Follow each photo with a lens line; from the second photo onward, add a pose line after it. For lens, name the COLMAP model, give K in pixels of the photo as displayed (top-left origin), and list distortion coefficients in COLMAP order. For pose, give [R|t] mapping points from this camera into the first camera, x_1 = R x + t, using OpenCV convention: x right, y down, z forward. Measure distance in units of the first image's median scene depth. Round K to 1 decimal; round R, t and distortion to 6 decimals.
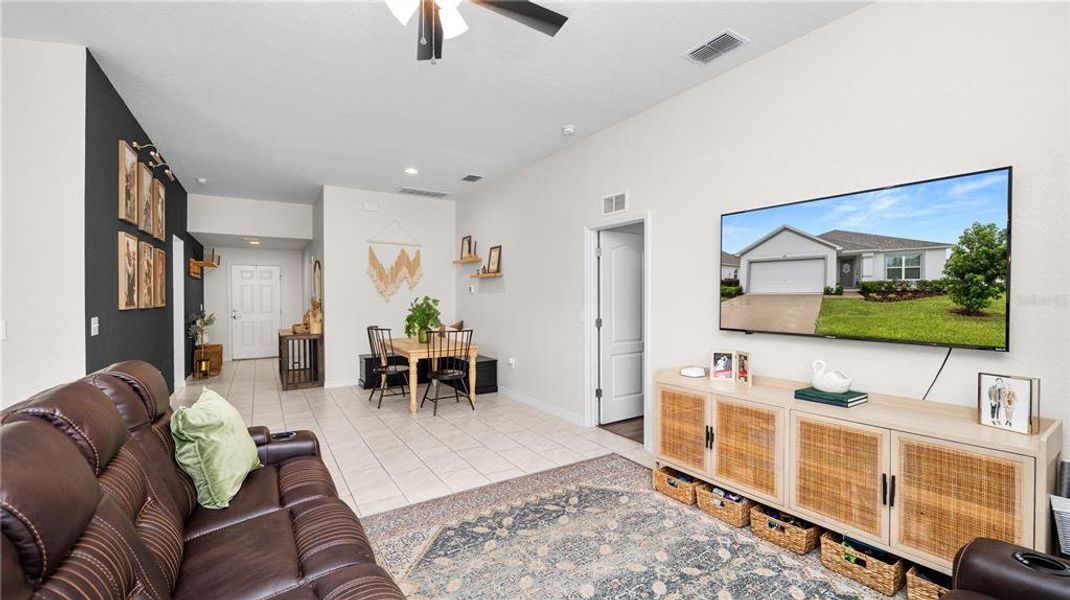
lens RADIAL K [[437.4, 0, 540.7], [0, 437.4, 305.5], [0, 0, 1]] dist [-0.002673, -0.000859]
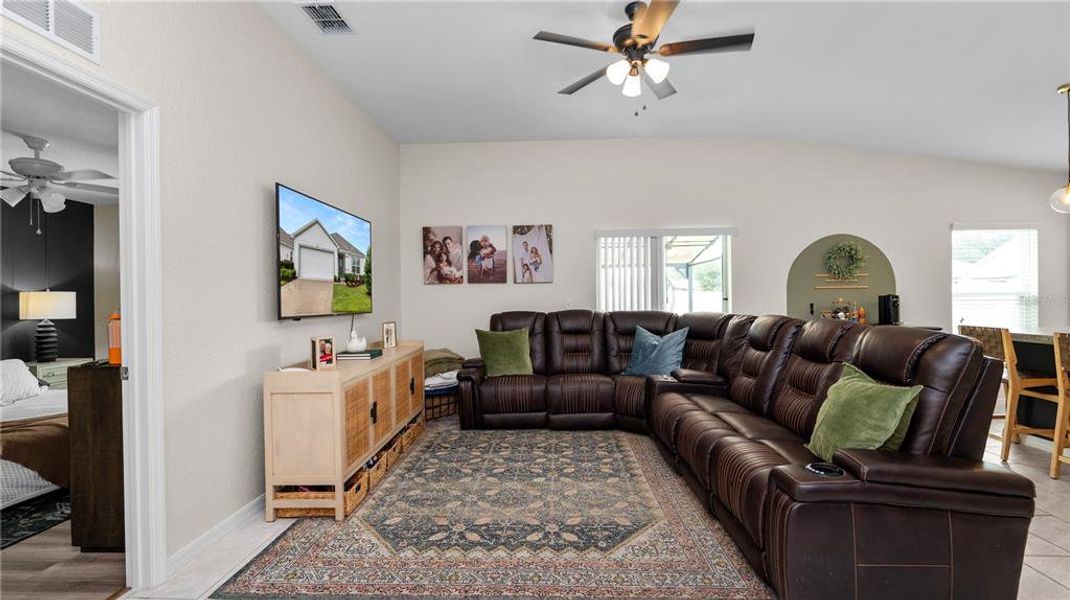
lens RADIAL K [[462.4, 0, 531.2], [0, 462.4, 298.1], [0, 0, 1]] dist [0.005481, 0.000914]
pose [[-0.804810, 0.006490, 0.593498, -0.660630], [0.022458, 0.999557, 0.019524, 0.009579], [-0.593108, 0.029041, -0.804599, 1.861009]]
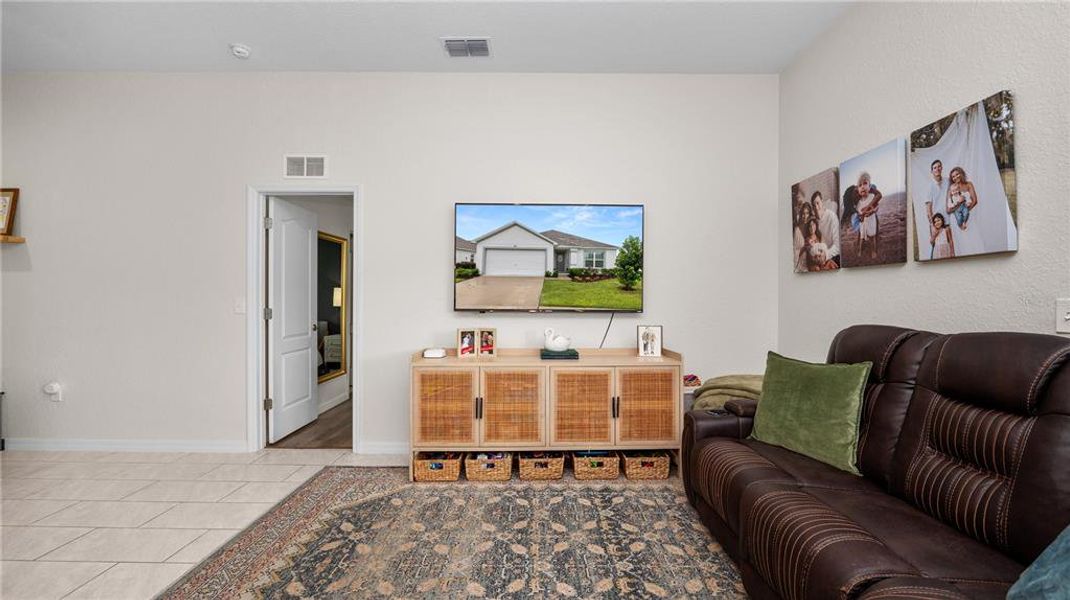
lens RADIAL K [[437.4, 0, 540.6], [0, 437.4, 288.3], [0, 0, 1]] dist [-0.002673, -0.000859]
pose [[0.547501, 0.023061, 0.836487, -0.483396], [0.011929, 0.999304, -0.035357, 0.056617], [-0.836720, 0.029337, 0.546844, 0.314378]]
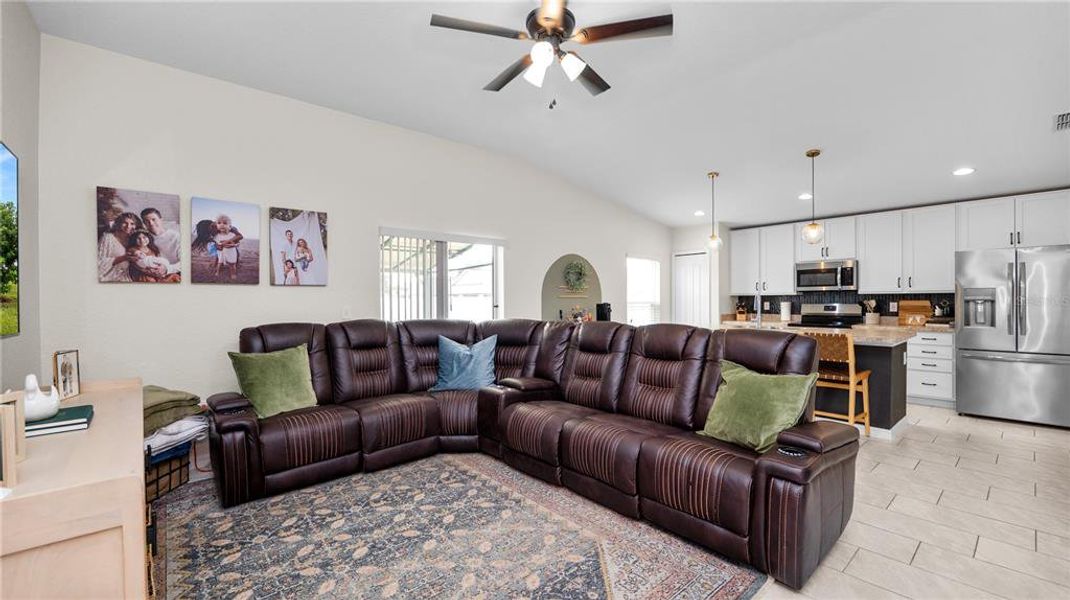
lens RADIAL K [[437.4, 0, 528.5], [0, 437.4, 301.6], [0, 0, 1]] dist [-0.002673, -0.000859]
pose [[-0.993408, 0.004496, -0.114544, -0.015577], [0.001949, 0.999749, 0.022336, 0.004693], [0.114616, 0.021965, -0.993167, 1.759170]]
